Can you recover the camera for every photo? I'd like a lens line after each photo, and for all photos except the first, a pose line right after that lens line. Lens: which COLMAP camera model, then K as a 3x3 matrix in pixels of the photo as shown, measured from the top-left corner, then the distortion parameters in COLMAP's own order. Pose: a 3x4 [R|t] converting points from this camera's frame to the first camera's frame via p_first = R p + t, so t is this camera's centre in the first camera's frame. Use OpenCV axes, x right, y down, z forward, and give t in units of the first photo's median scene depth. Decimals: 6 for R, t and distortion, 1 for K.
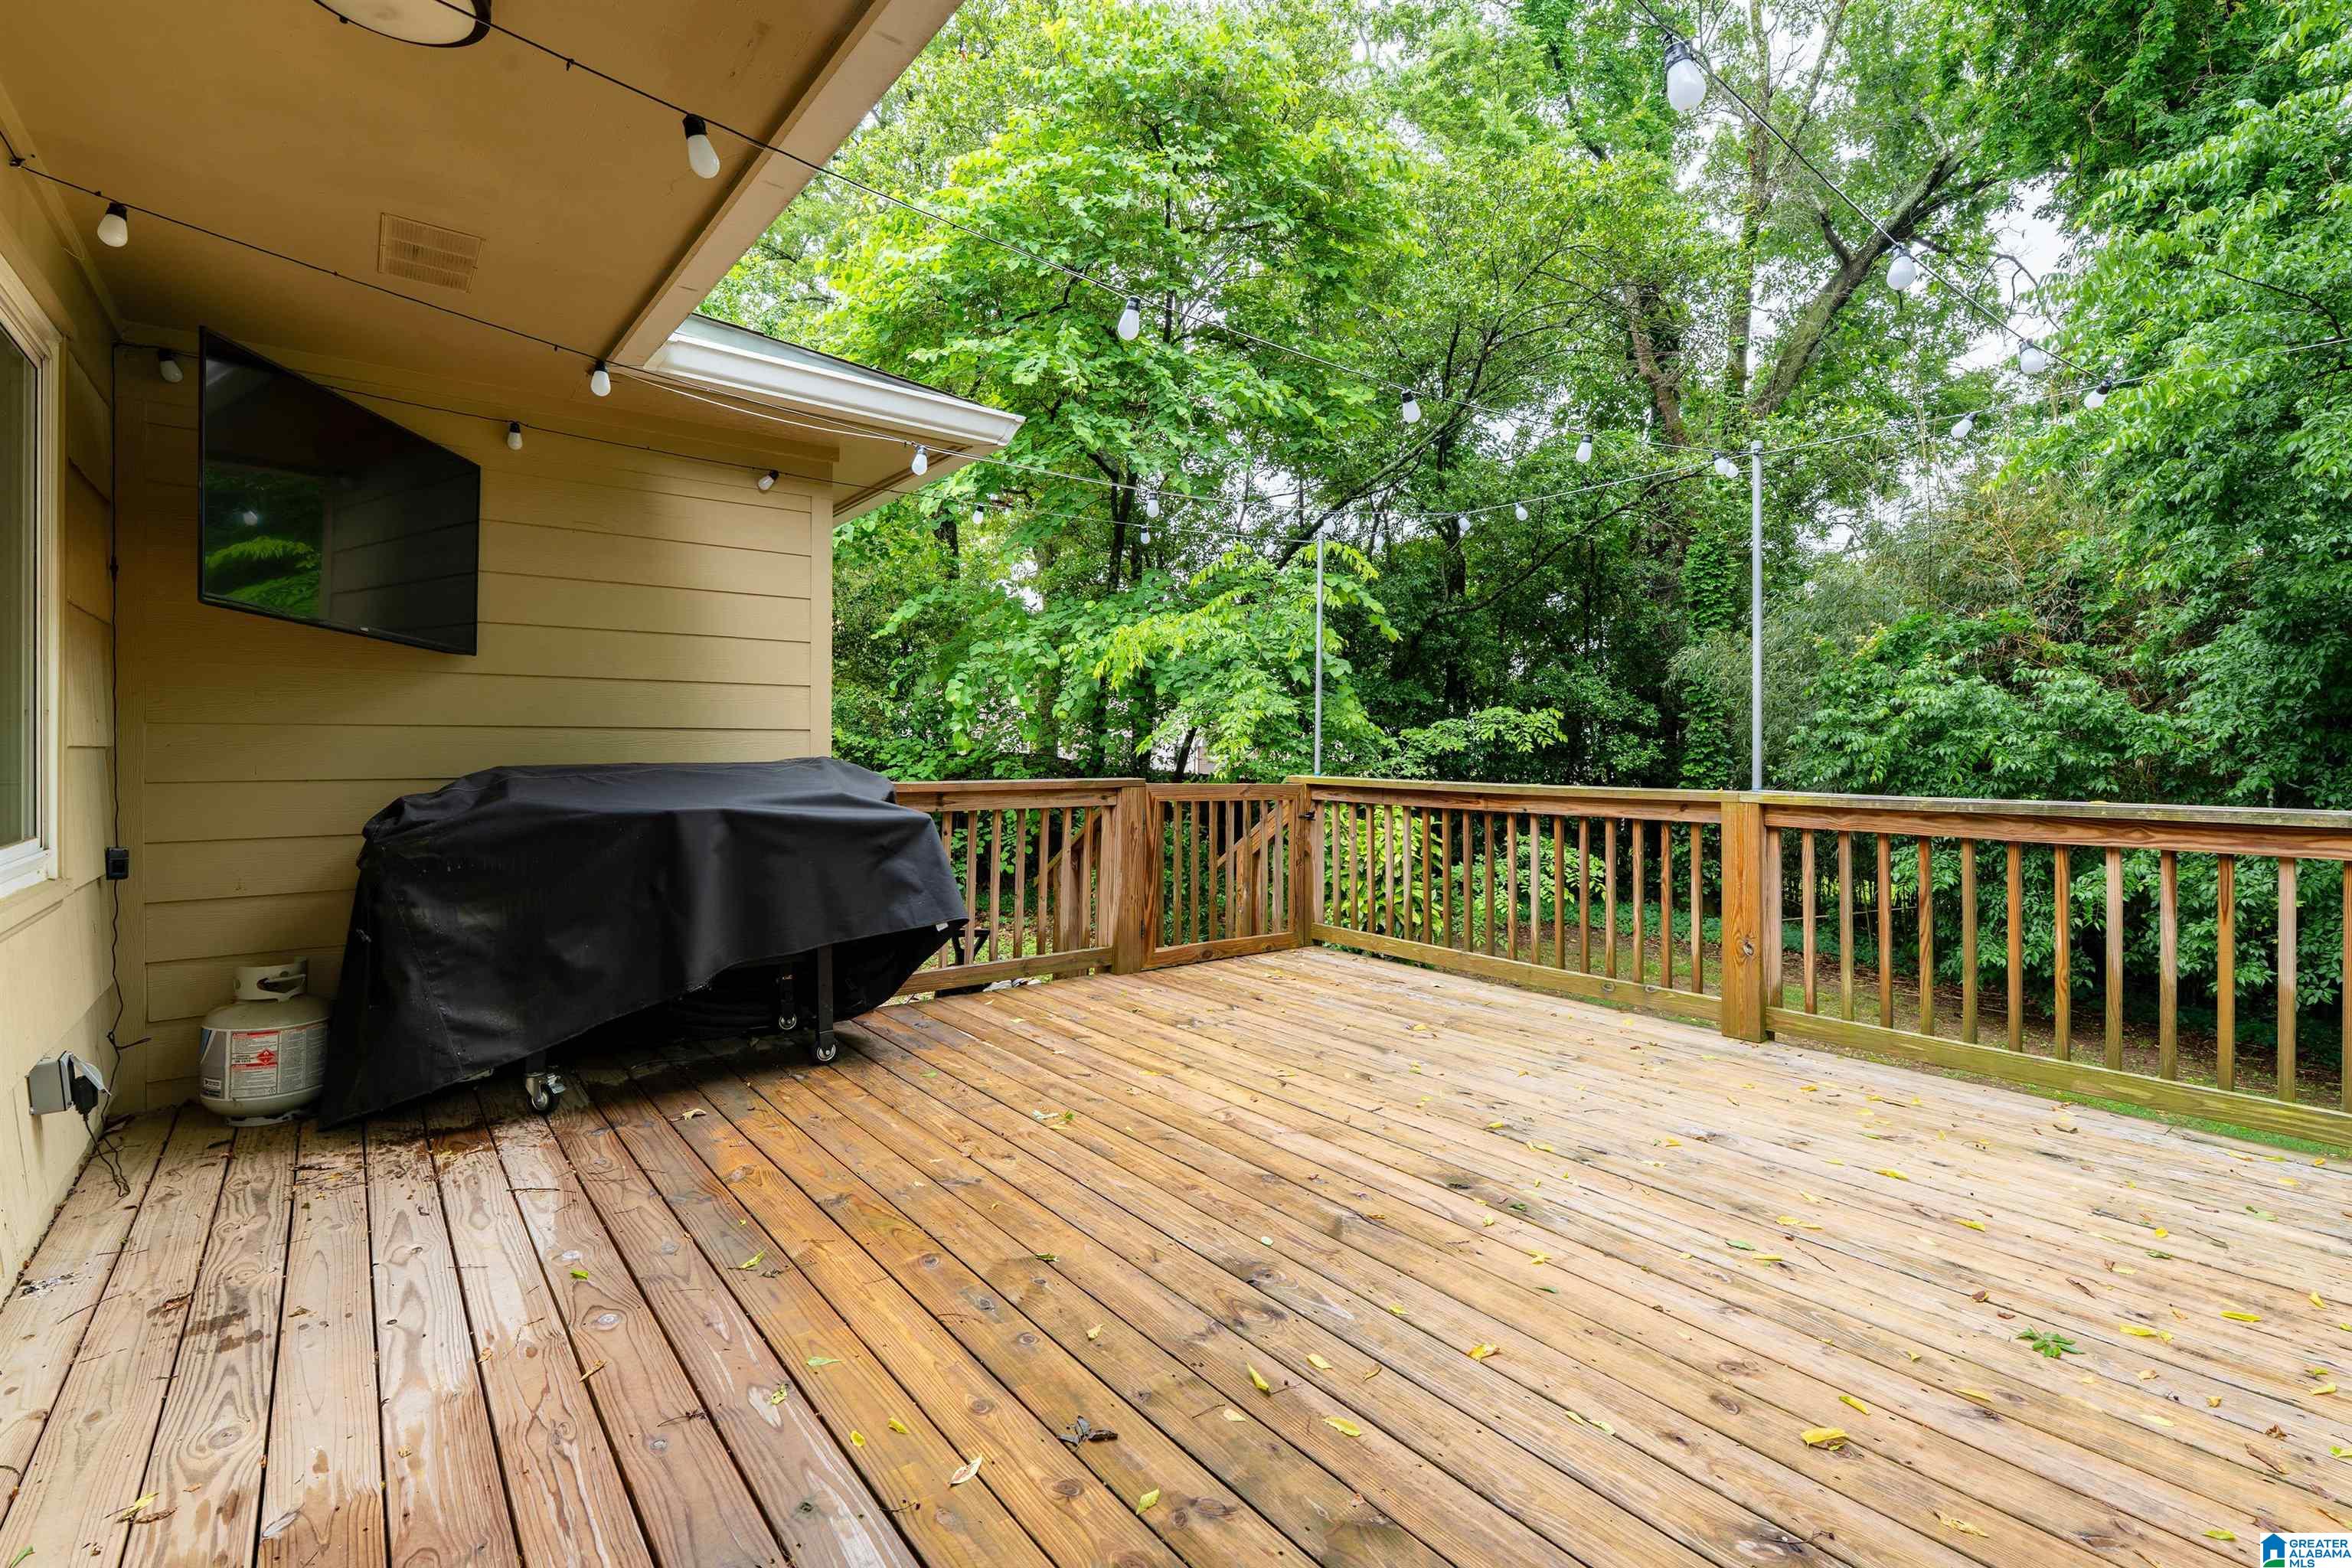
lens RADIAL K [[1035.1, 0, 1182.3], [0, 1035.1, 751.3], [0, 0, 1]] dist [-0.008055, 0.000259]
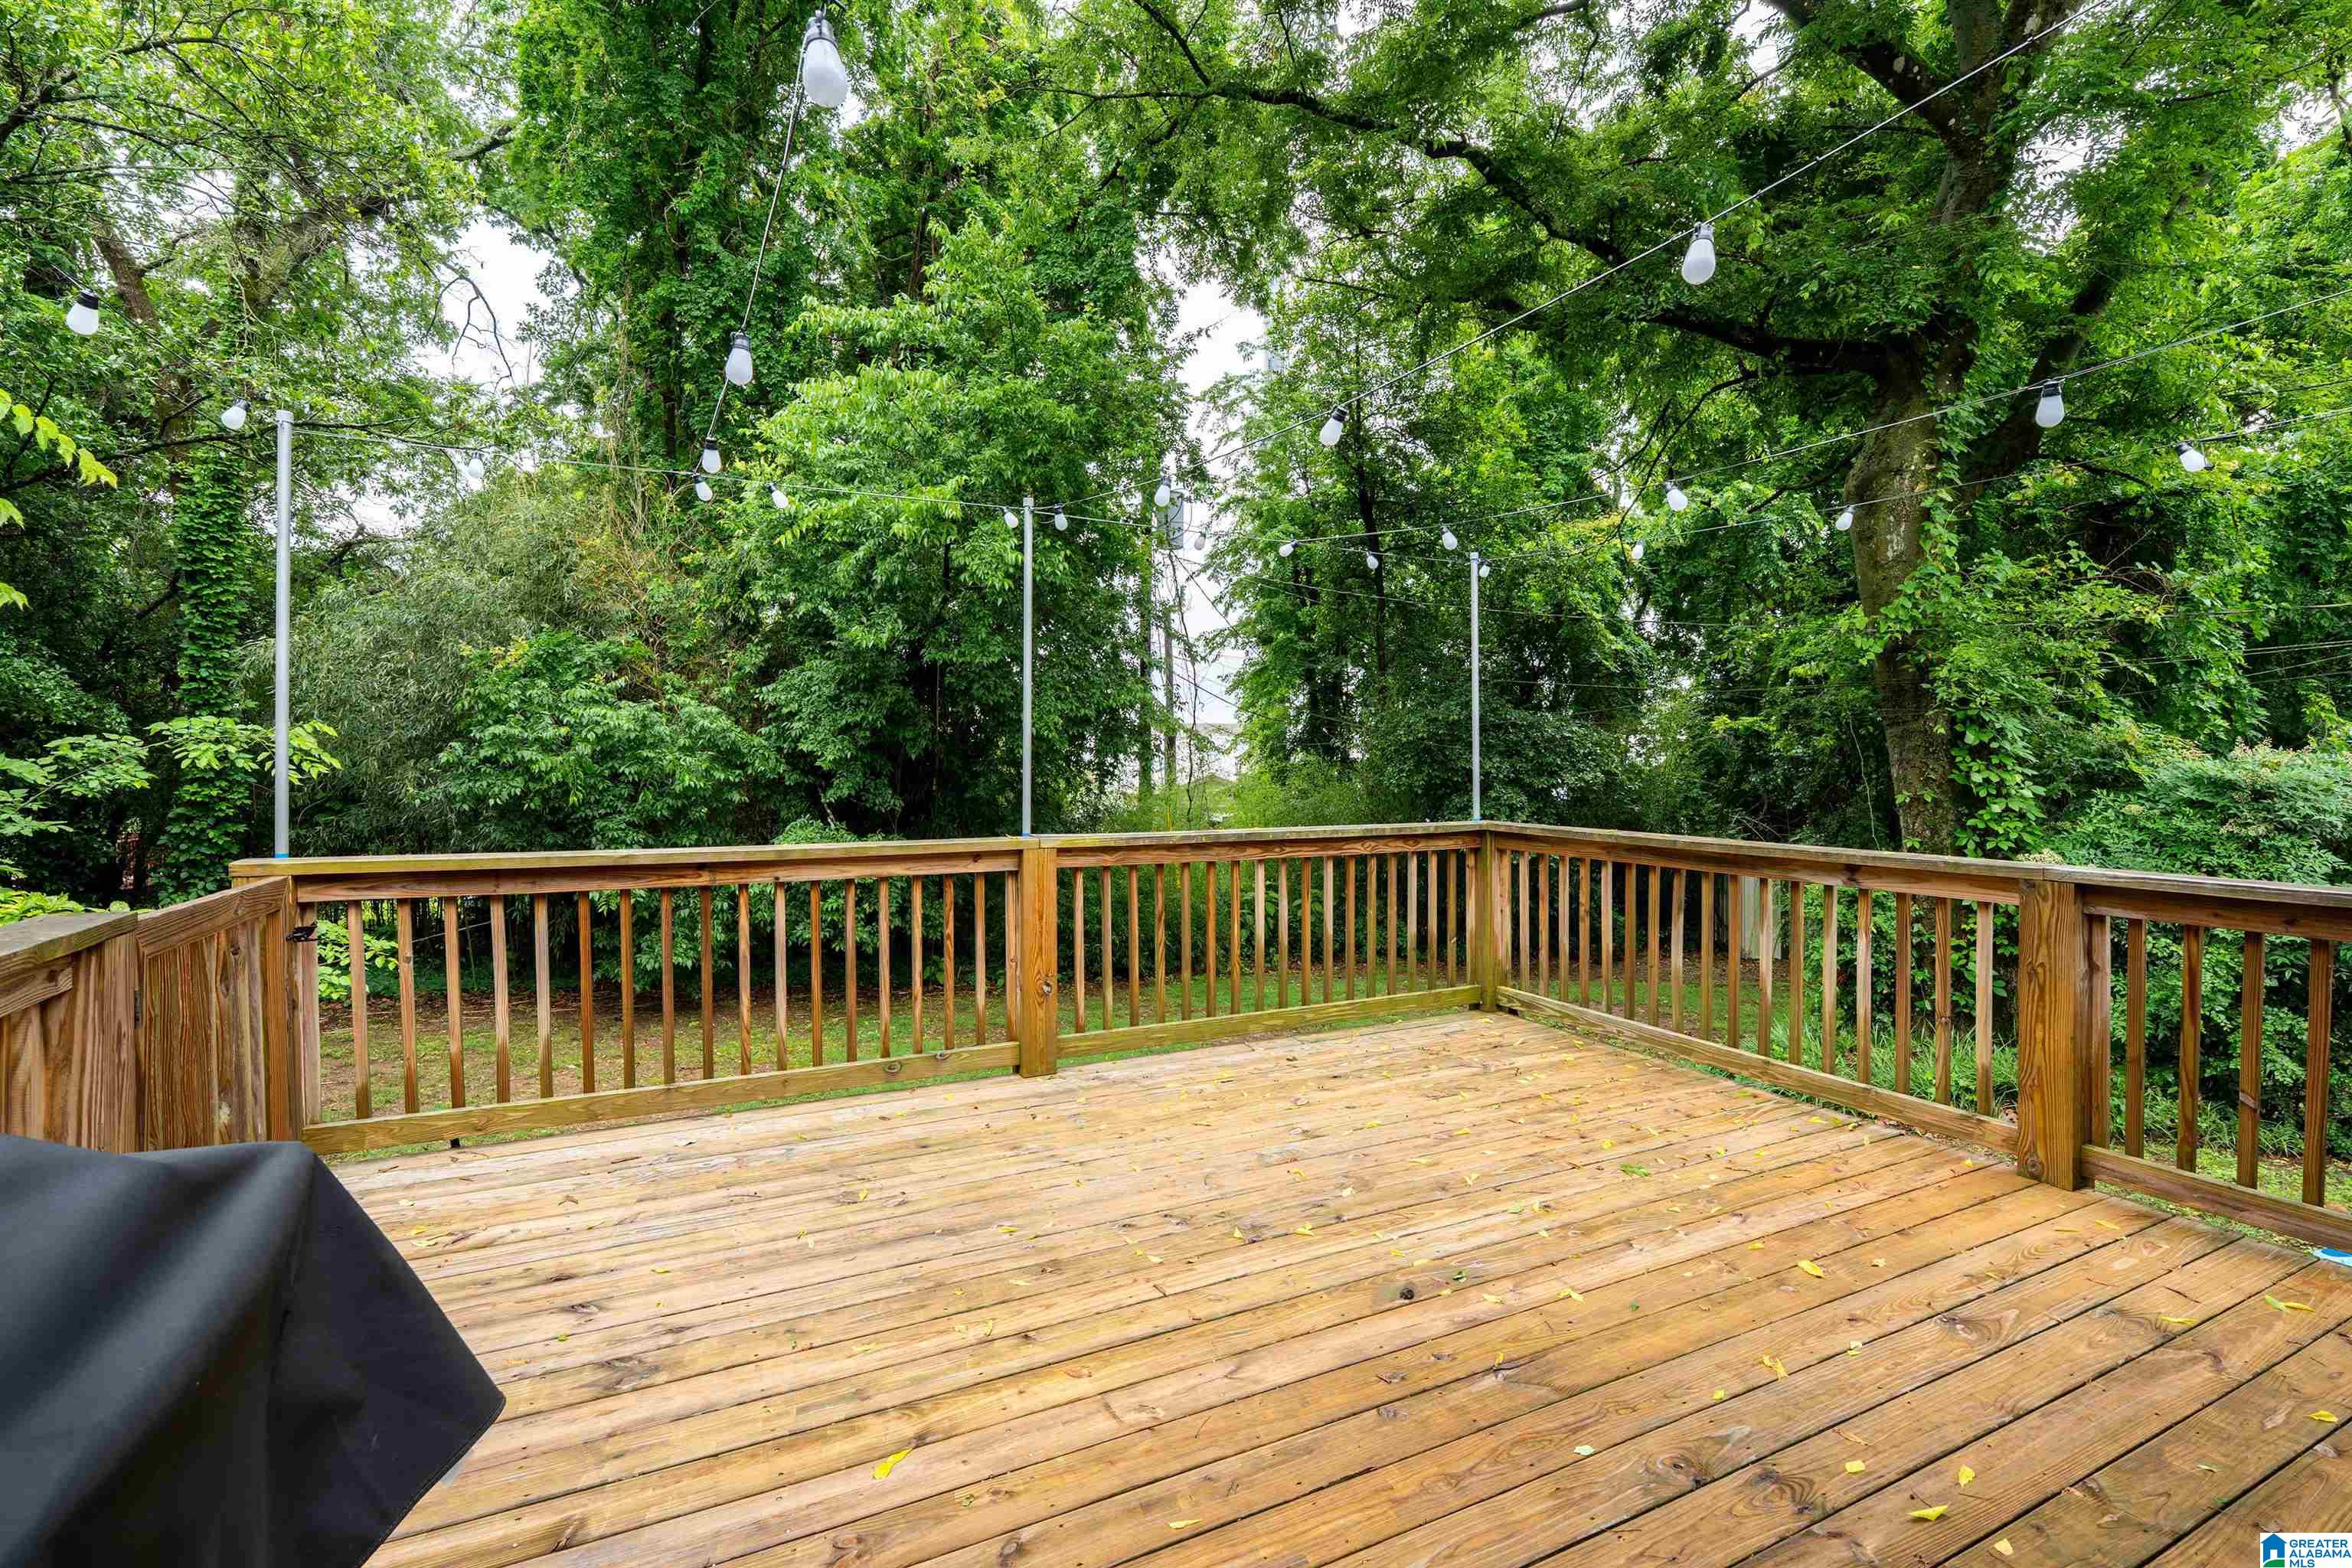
lens RADIAL K [[1030.3, 0, 1176.0], [0, 1030.3, 784.0], [0, 0, 1]] dist [-0.007443, 0.000069]
pose [[0.223506, -0.029465, 0.974257, -0.519529], [0.002641, 0.999558, 0.029624, -0.053880], [-0.974699, -0.004048, 0.223485, 0.769653]]
